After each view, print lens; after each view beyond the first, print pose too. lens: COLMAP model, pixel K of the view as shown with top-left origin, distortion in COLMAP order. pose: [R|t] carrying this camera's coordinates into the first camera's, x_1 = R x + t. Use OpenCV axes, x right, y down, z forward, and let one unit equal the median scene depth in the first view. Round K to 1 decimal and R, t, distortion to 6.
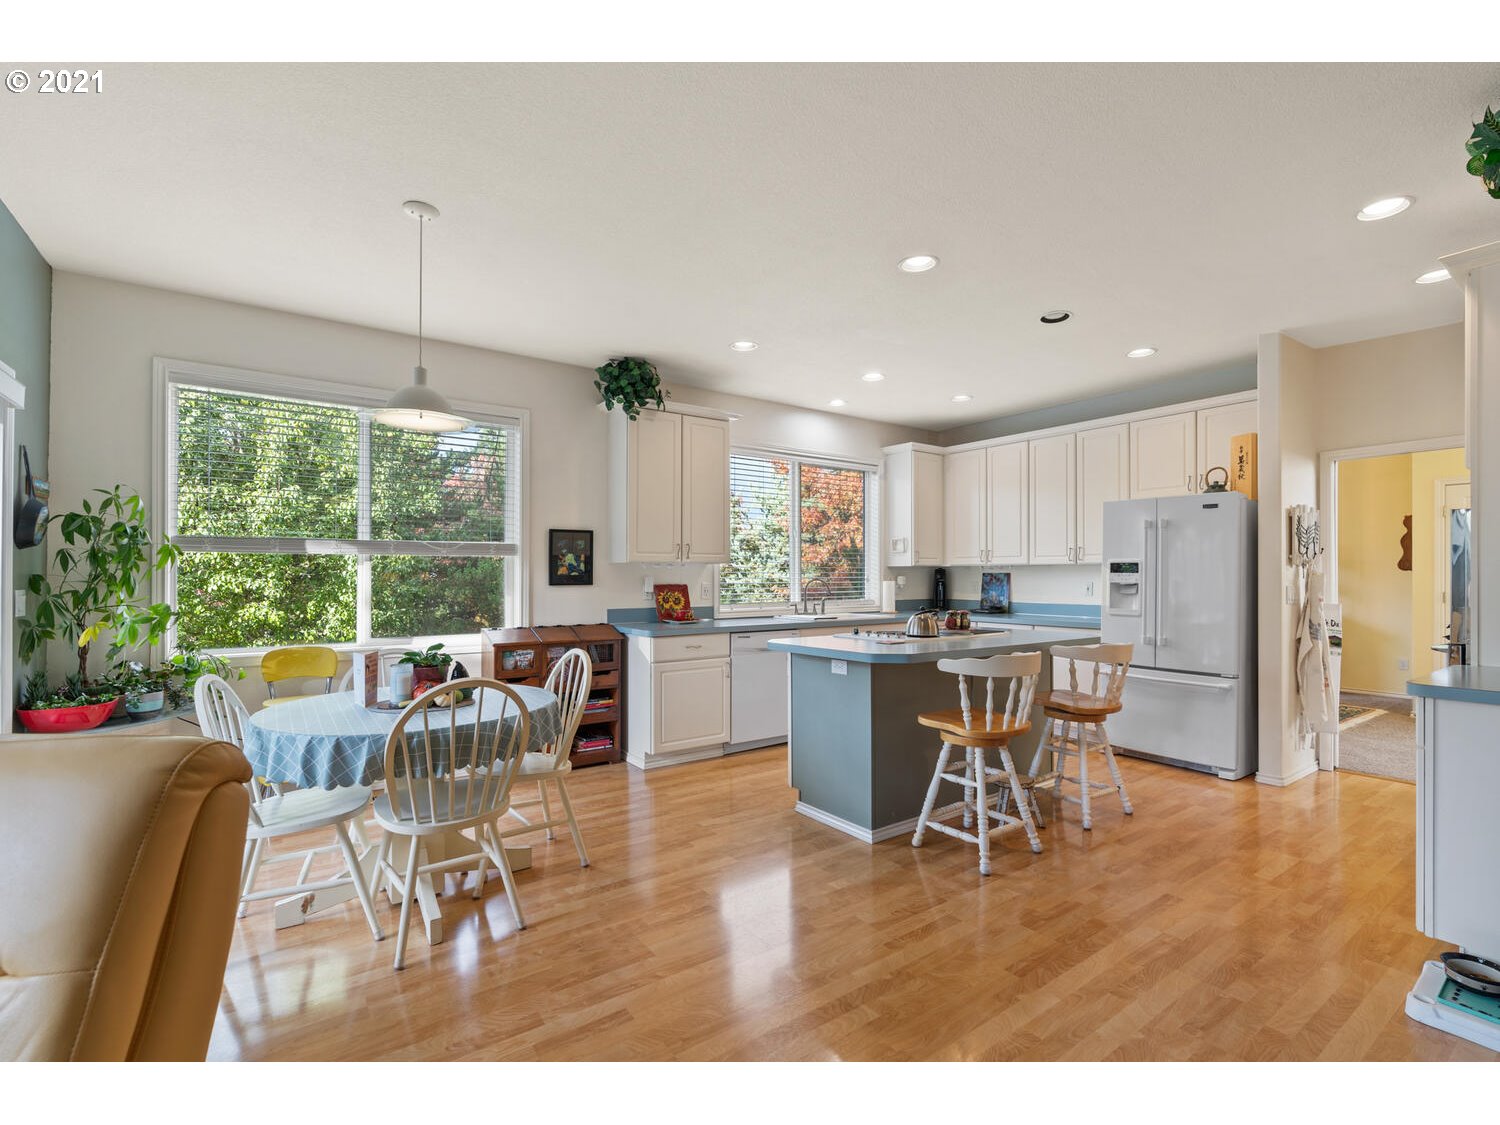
lens RADIAL K [[692.3, 0, 748.1], [0, 692.3, 569.4], [0, 0, 1]] dist [0.006328, -0.000281]
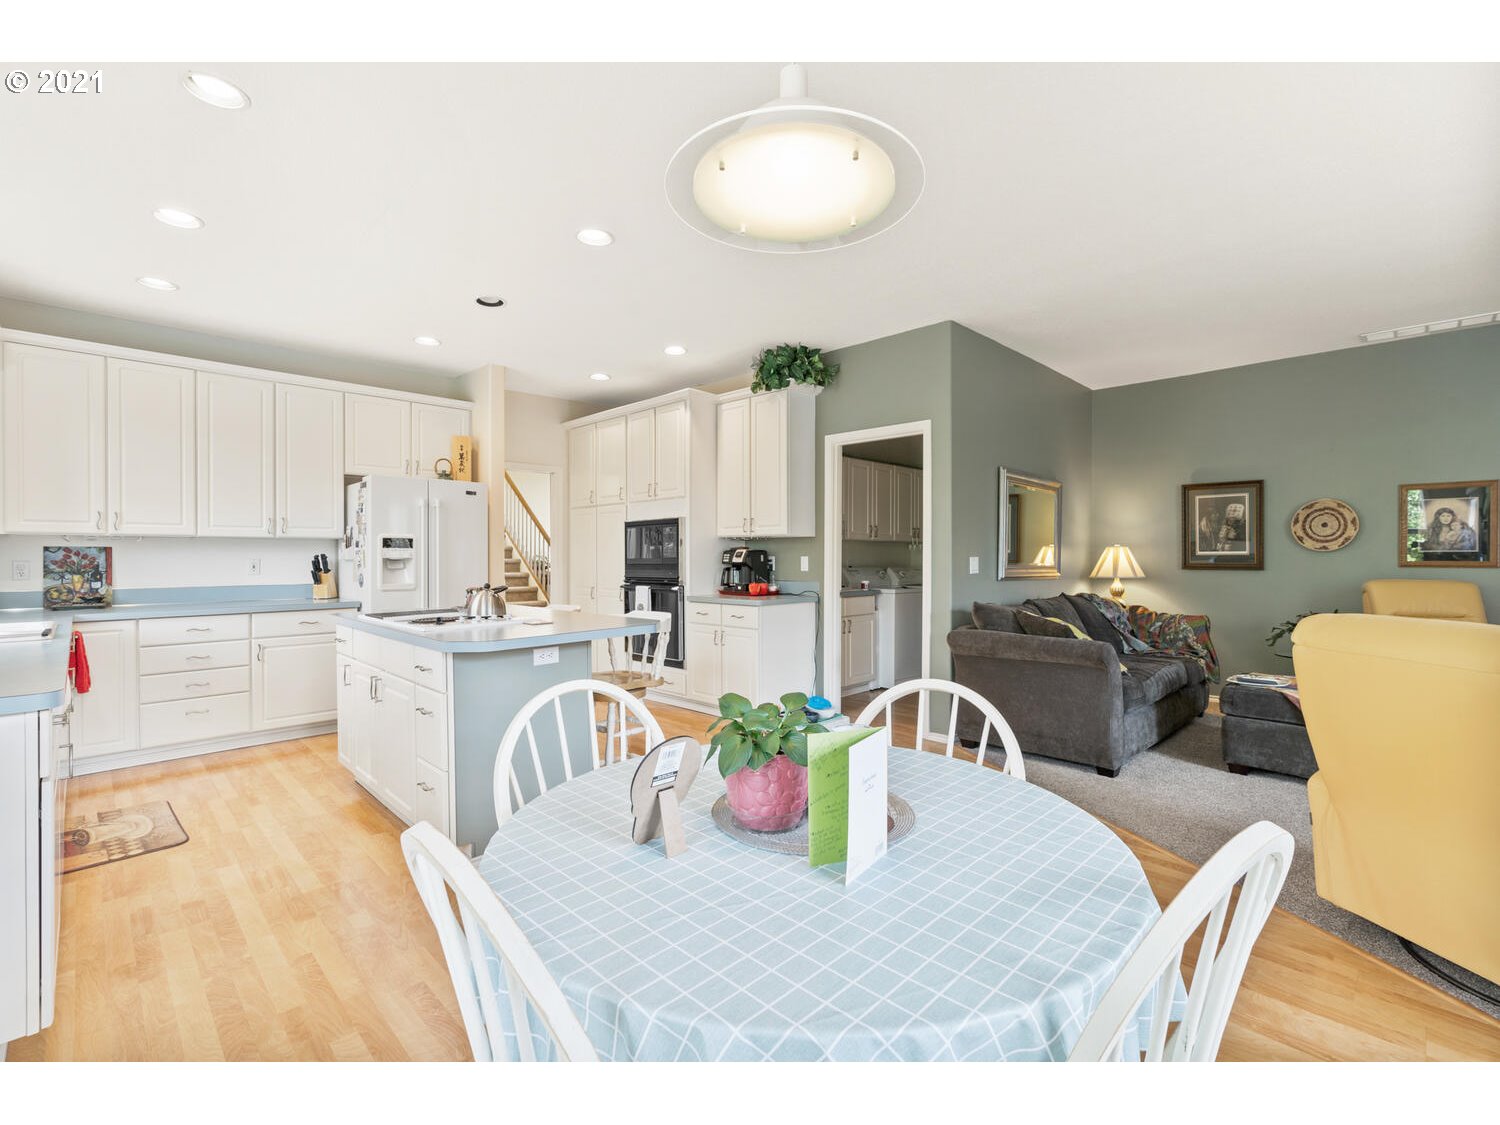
lens RADIAL K [[692.3, 0, 745.6], [0, 692.3, 556.7], [0, 0, 1]] dist [0.006328, -0.000281]
pose [[-0.160995, 0.000891, 0.986955, -0.529955], [-0.006585, 0.999976, -0.001977, 0.016035], [-0.986933, -0.006818, -0.160986, 0.653719]]
